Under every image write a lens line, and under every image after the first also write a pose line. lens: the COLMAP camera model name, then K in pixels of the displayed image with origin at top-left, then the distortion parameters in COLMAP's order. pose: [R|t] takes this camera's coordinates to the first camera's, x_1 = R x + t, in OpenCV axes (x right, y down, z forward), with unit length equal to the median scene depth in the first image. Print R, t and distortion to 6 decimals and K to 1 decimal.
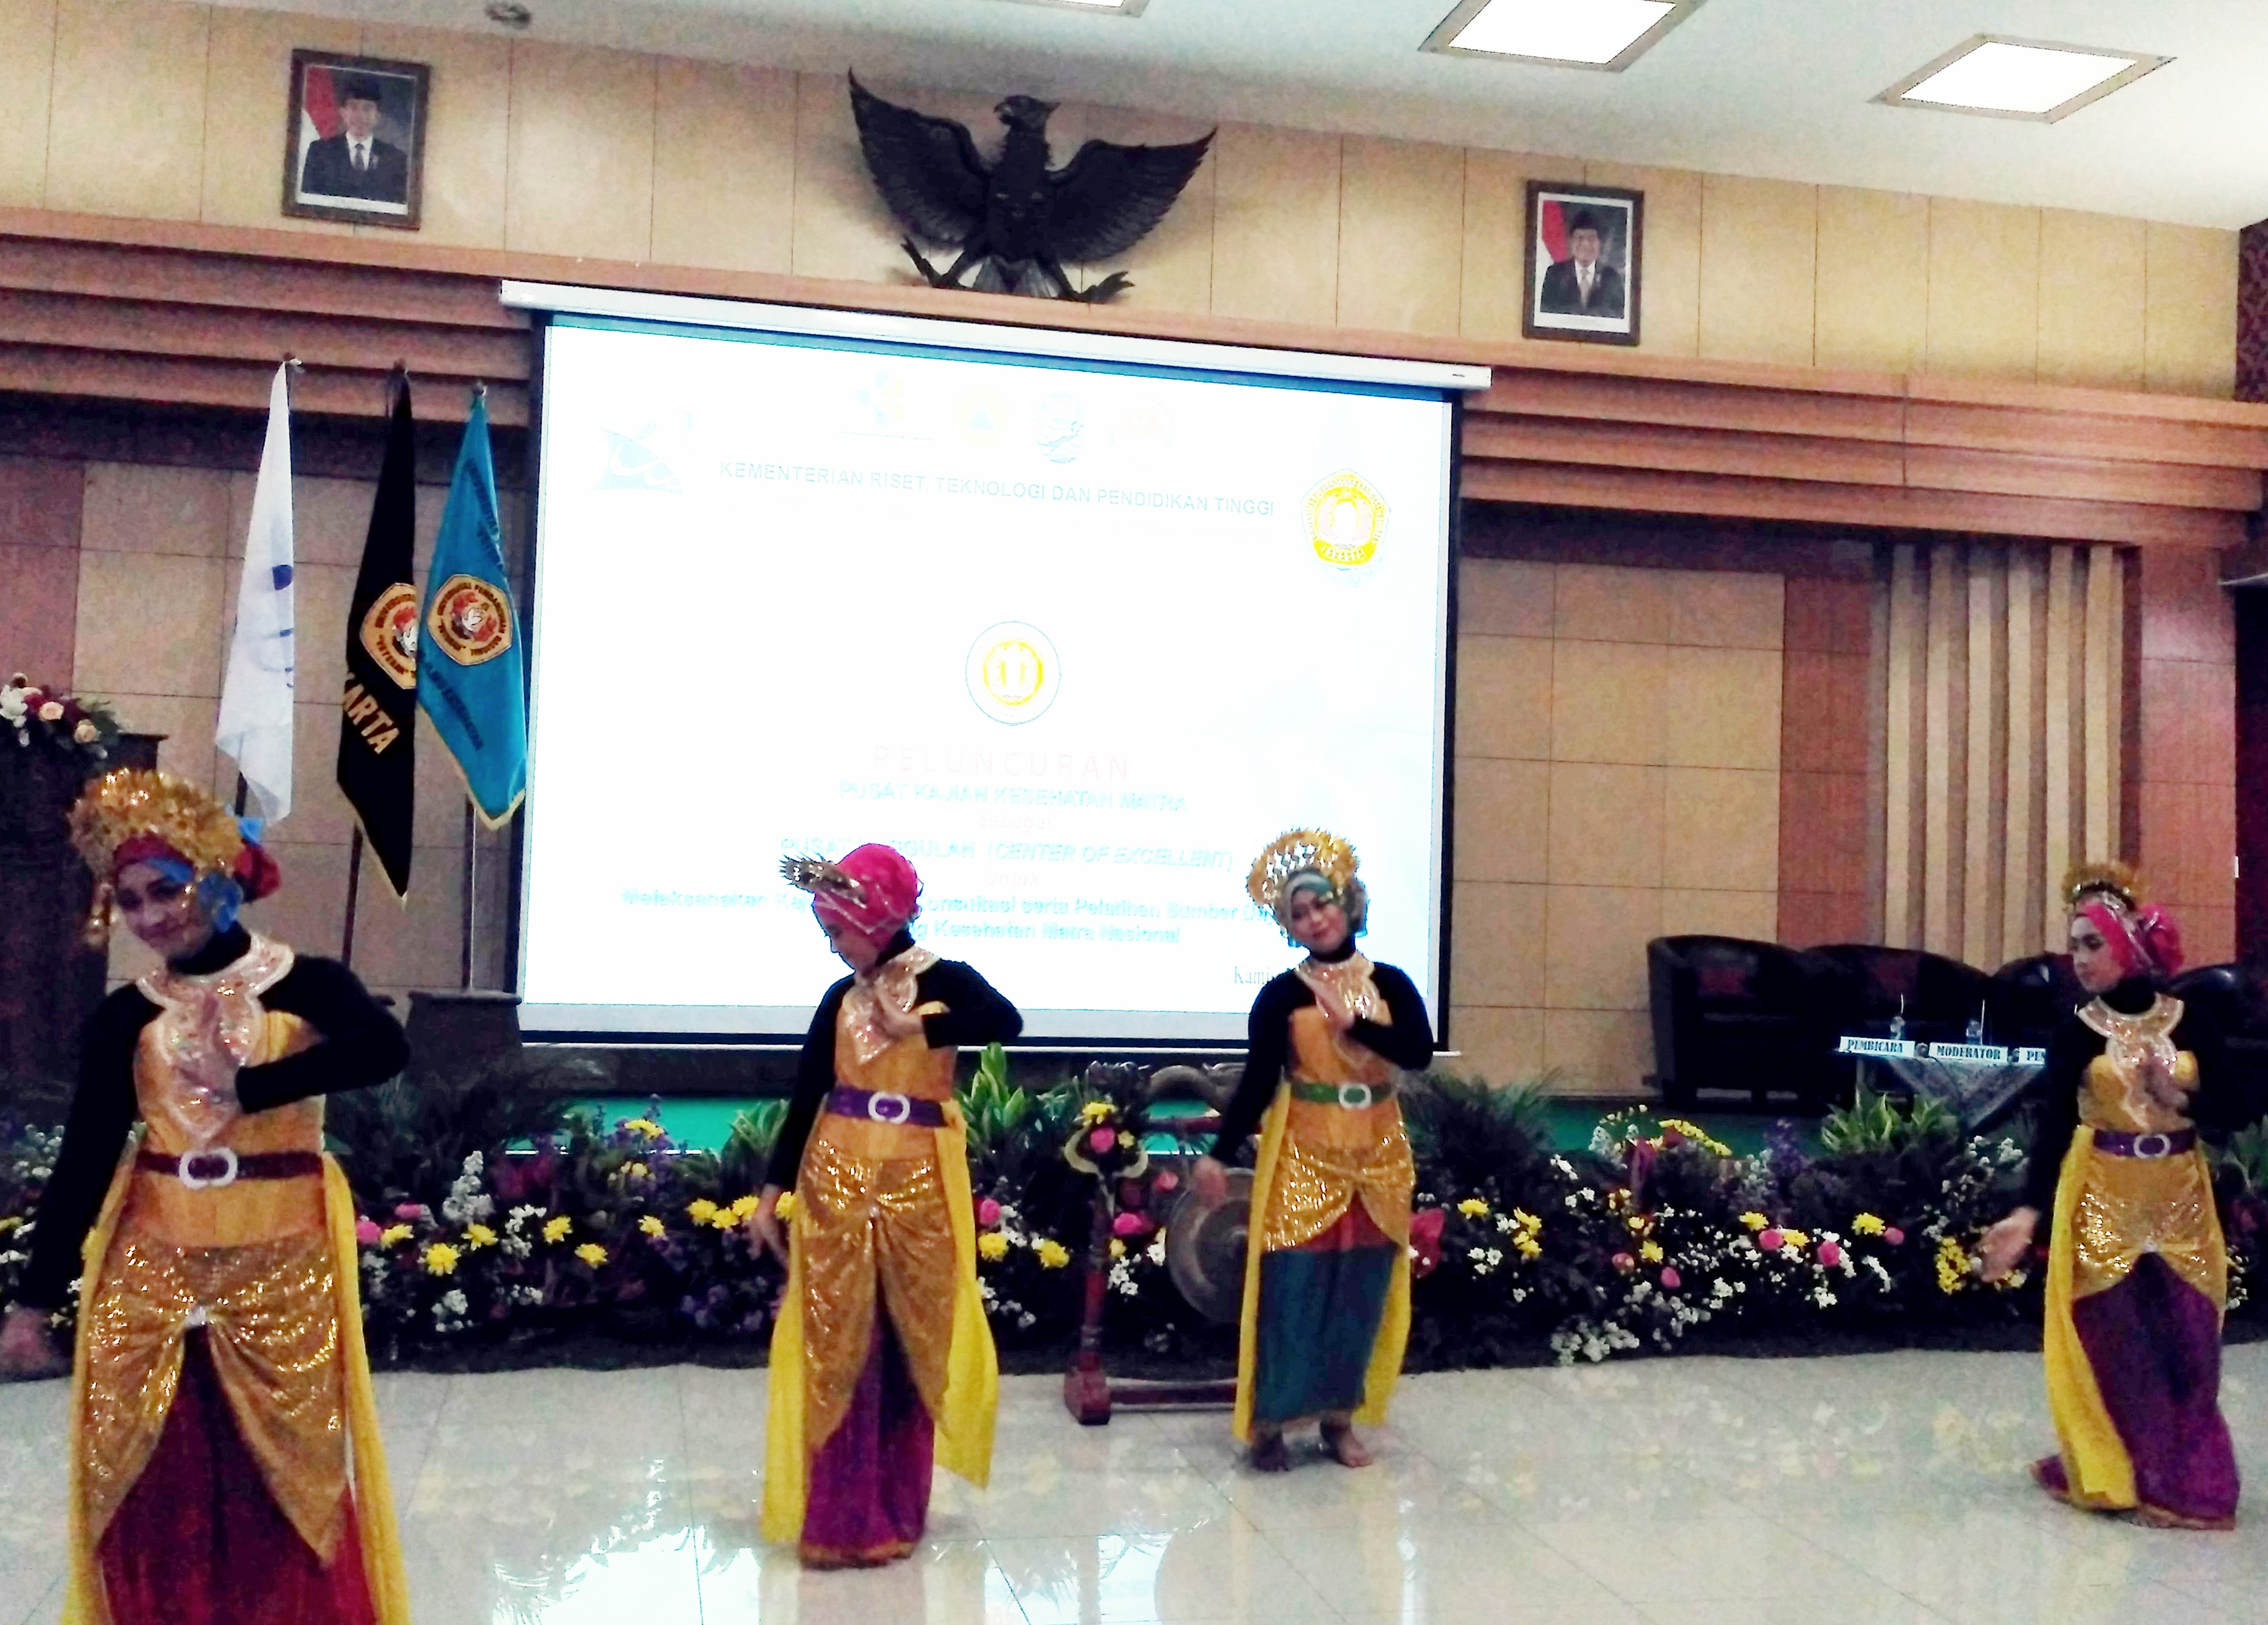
lens RADIAL K [[2264.0, 0, 1131.0], [0, 2264.0, 805.7], [0, 0, 1]] dist [0.009842, 0.000000]
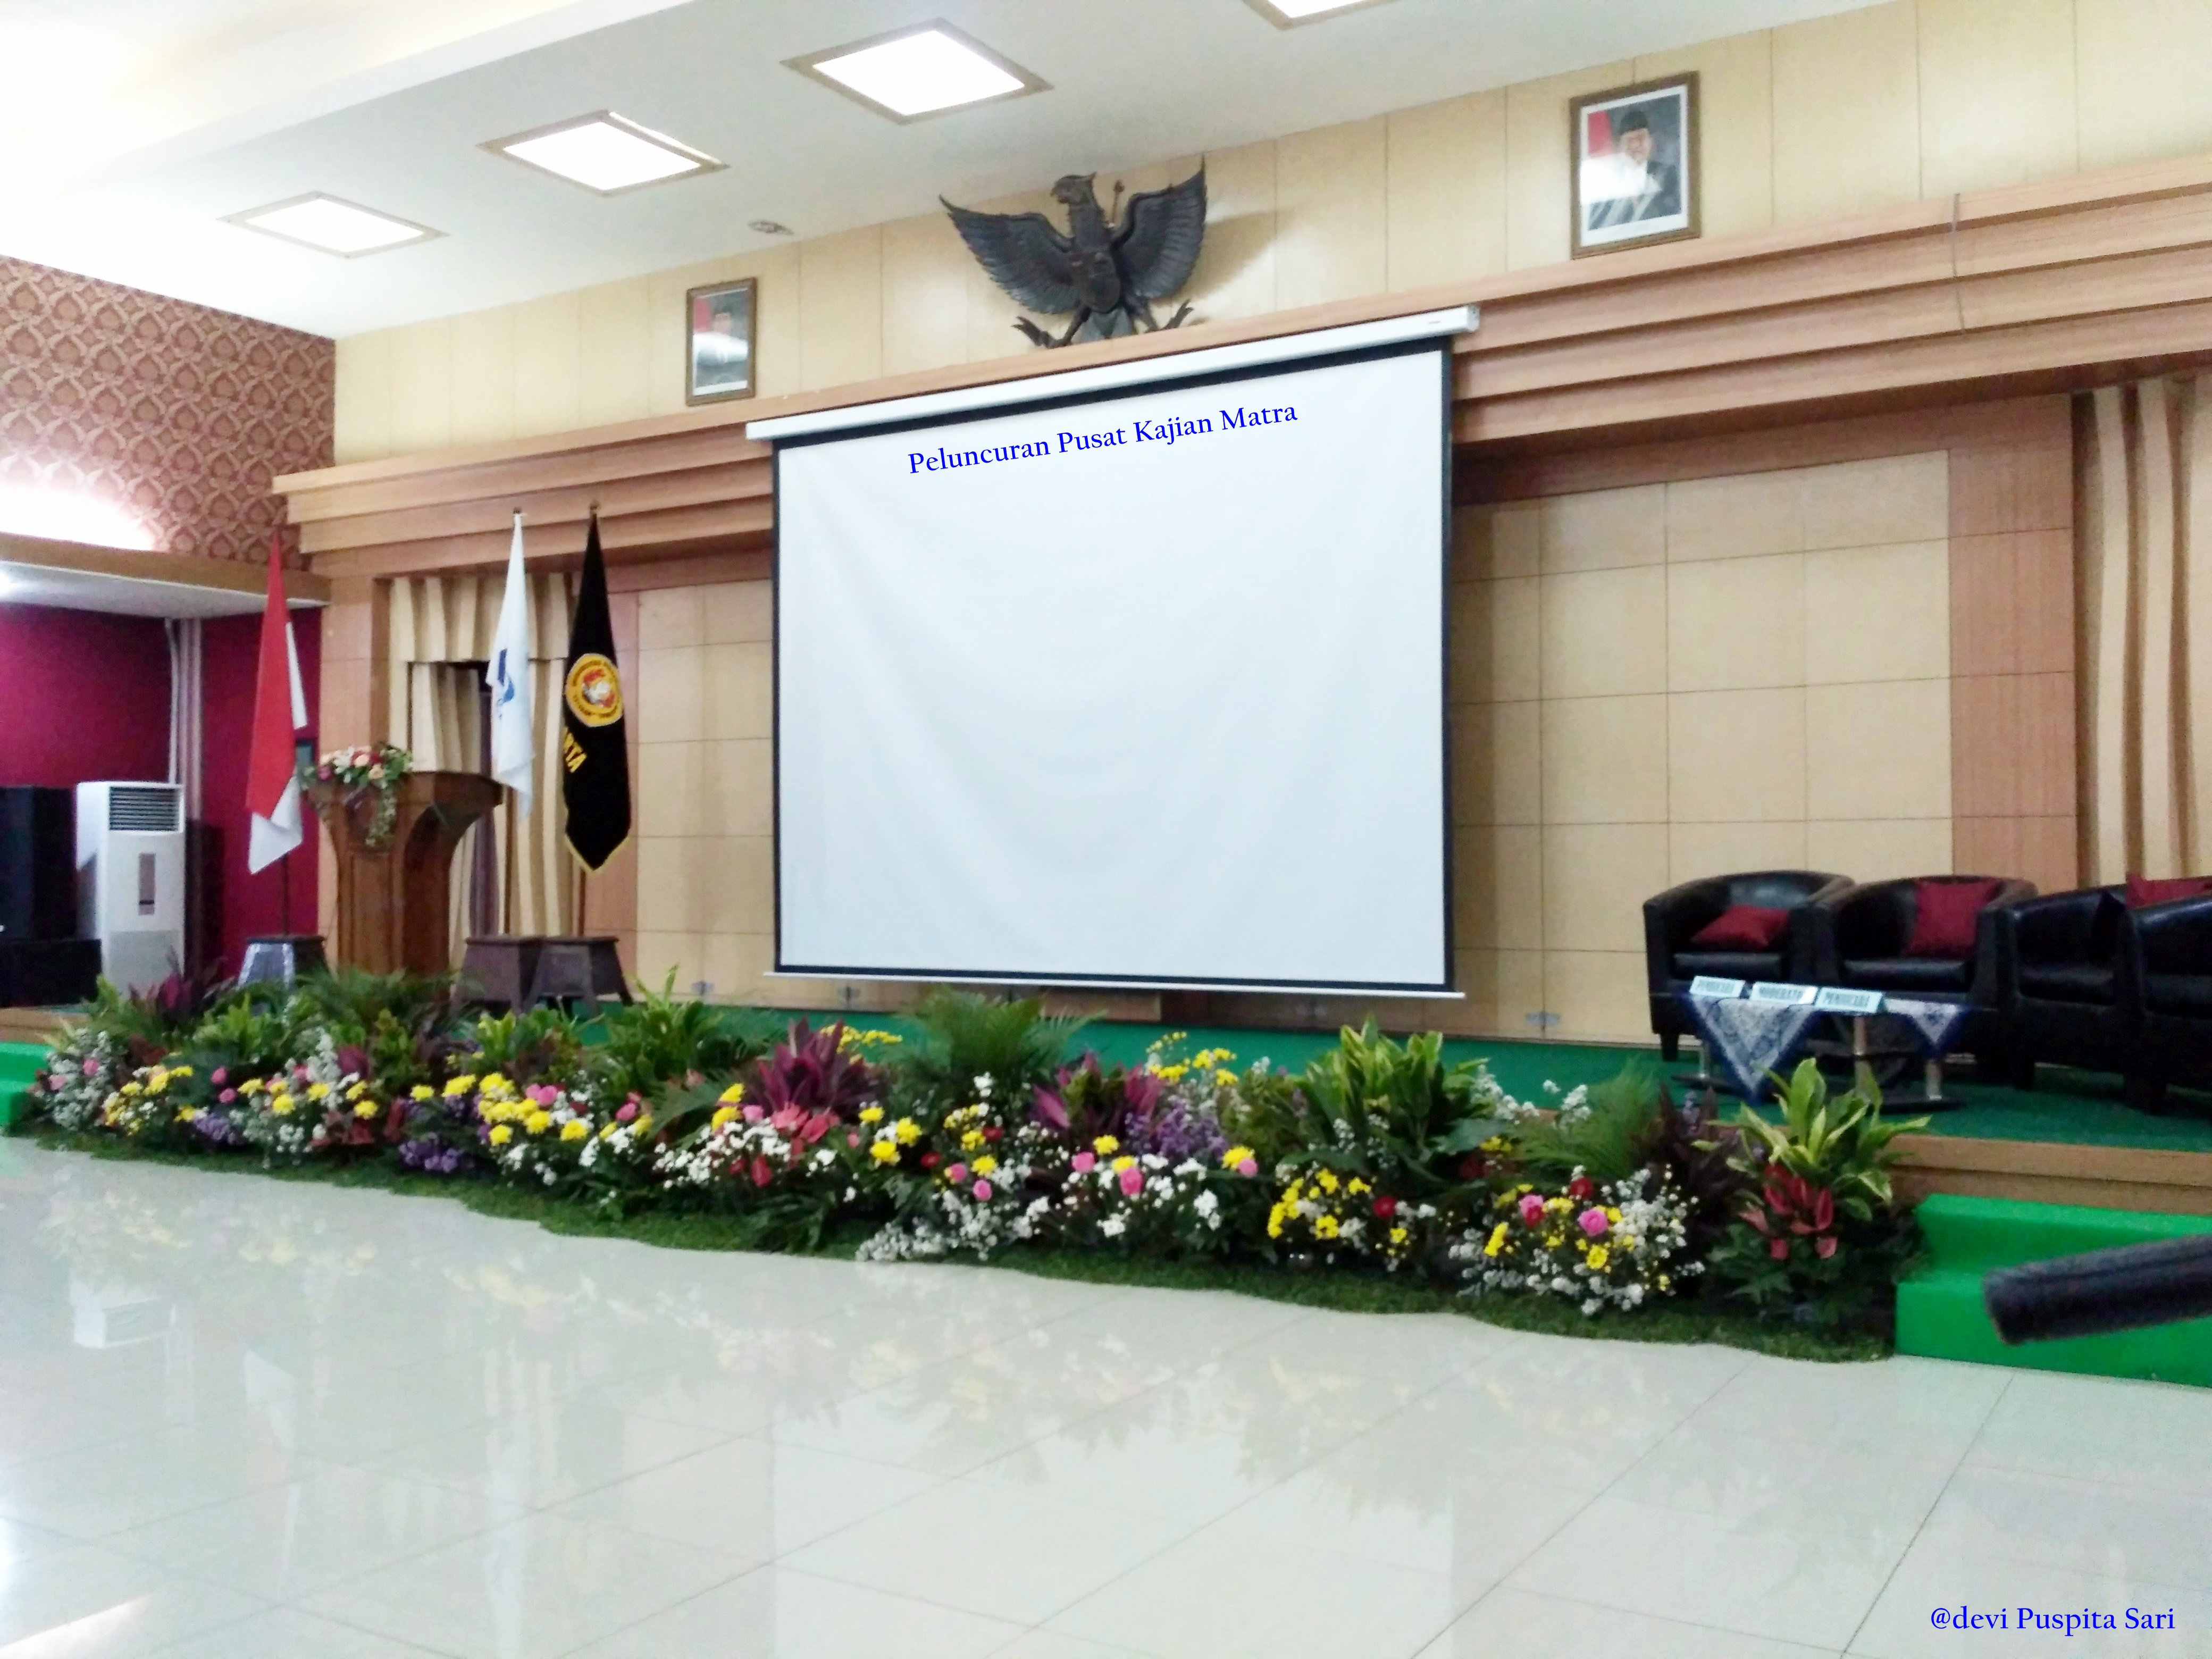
lens RADIAL K [[1921.7, 0, 1111.6], [0, 1921.7, 834.5], [0, 0, 1]] dist [-0.009679, -0.020045]
pose [[0.713280, -0.044596, -0.699459, 0.605762], [0.052764, 0.998558, -0.009860, 0.037149], [0.698891, -0.029874, 0.714605, 0.270552]]
